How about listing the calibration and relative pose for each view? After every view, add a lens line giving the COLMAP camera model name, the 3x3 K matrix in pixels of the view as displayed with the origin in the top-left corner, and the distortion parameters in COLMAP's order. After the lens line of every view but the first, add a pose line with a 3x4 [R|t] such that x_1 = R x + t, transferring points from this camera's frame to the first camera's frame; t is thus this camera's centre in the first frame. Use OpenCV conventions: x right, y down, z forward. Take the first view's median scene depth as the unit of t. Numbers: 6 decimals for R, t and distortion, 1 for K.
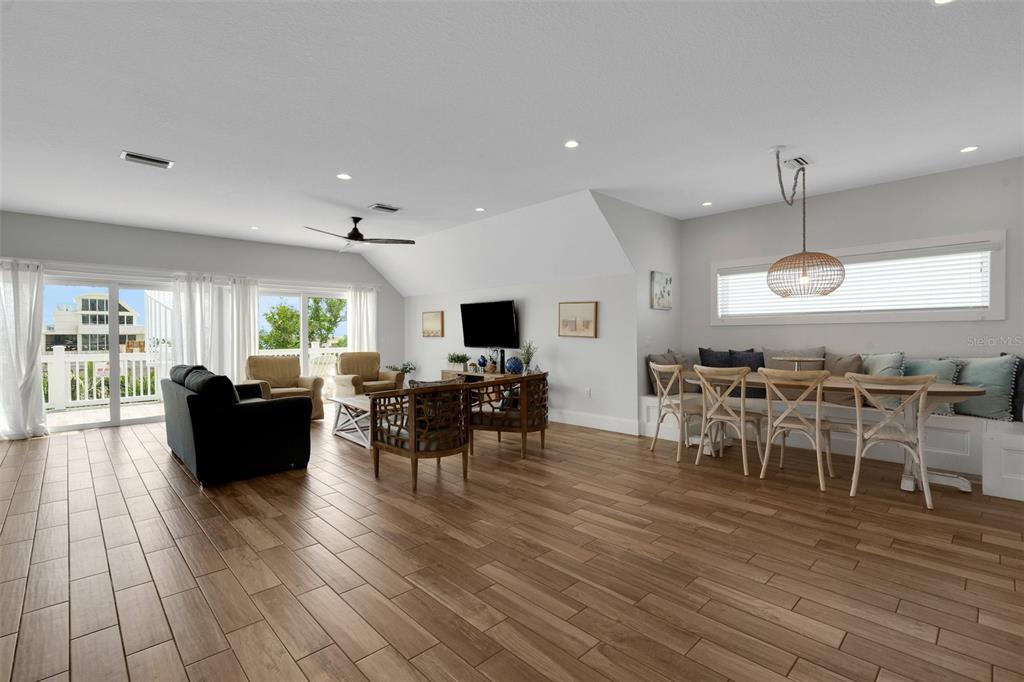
lens RADIAL K [[473.6, 0, 512.0], [0, 473.6, 341.0], [0, 0, 1]] dist [0.005616, -0.000062]
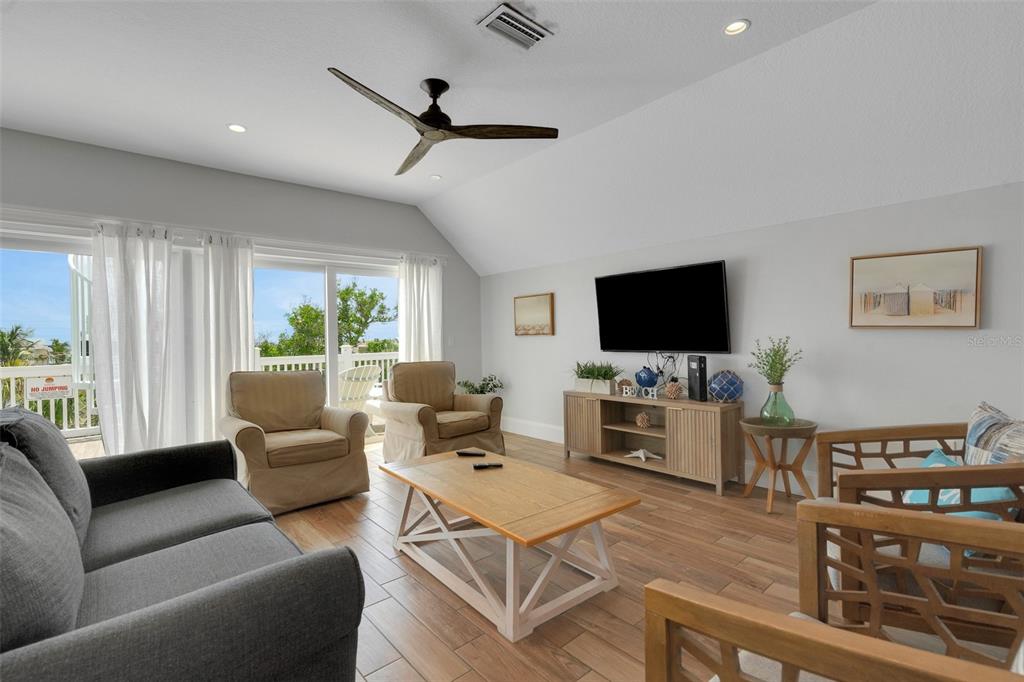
lens RADIAL K [[467.7, 0, 512.0], [0, 467.7, 341.0], [0, 0, 1]] dist [0.012886, 0.000051]
pose [[0.998965, -0.010233, -0.044310, -0.188840], [0.009946, 0.999928, -0.006679, 0.002754], [0.044375, 0.006231, 0.998996, 0.429566]]
